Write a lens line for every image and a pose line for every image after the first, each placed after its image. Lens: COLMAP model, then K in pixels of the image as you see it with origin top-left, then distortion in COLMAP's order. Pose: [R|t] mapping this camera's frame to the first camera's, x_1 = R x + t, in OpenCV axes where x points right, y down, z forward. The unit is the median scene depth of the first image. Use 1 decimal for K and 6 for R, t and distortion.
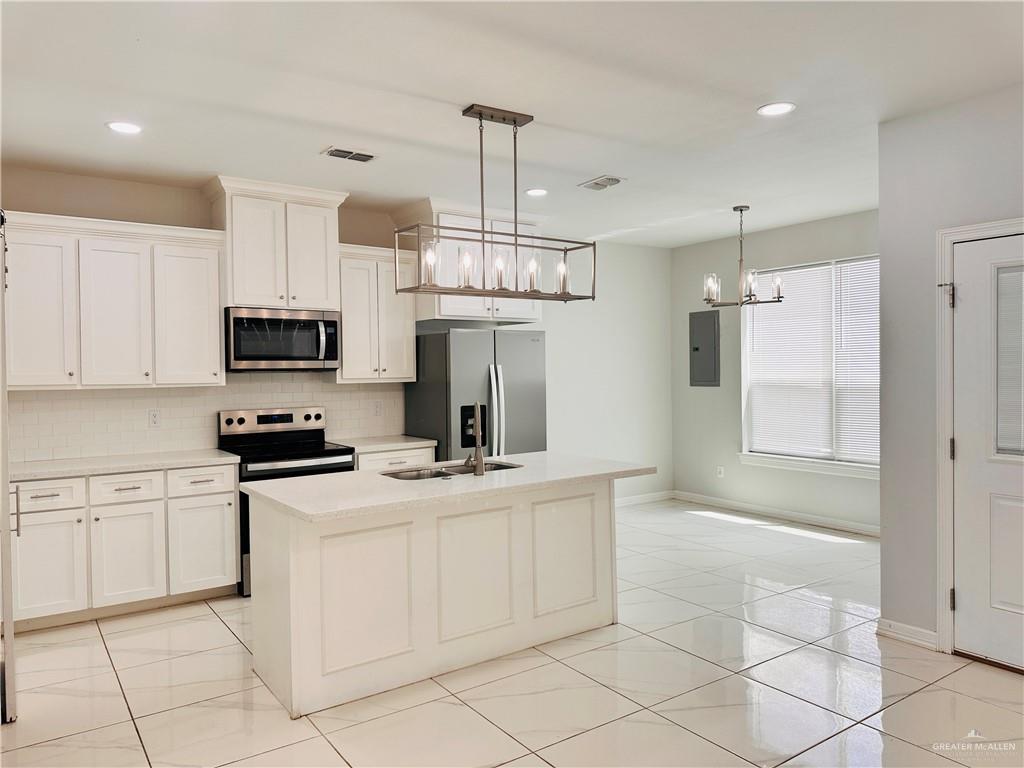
lens RADIAL K [[712.9, 0, 505.8], [0, 712.9, 379.1], [0, 0, 1]] dist [0.031775, -0.011186]
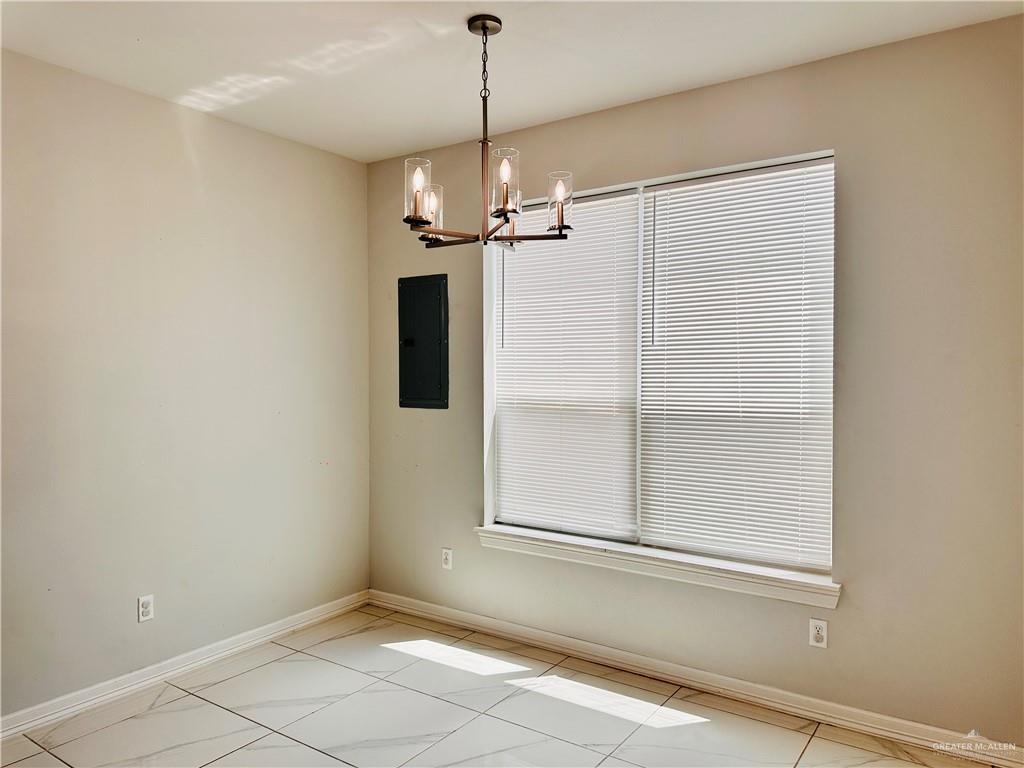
lens RADIAL K [[712.9, 0, 517.0], [0, 712.9, 381.7], [0, 0, 1]] dist [0.031775, -0.011186]
pose [[0.933751, 0.011033, 0.357754, 0.150633], [-0.008910, 0.999932, -0.007584, -0.007523], [-0.357813, 0.003894, 0.933785, 0.458740]]
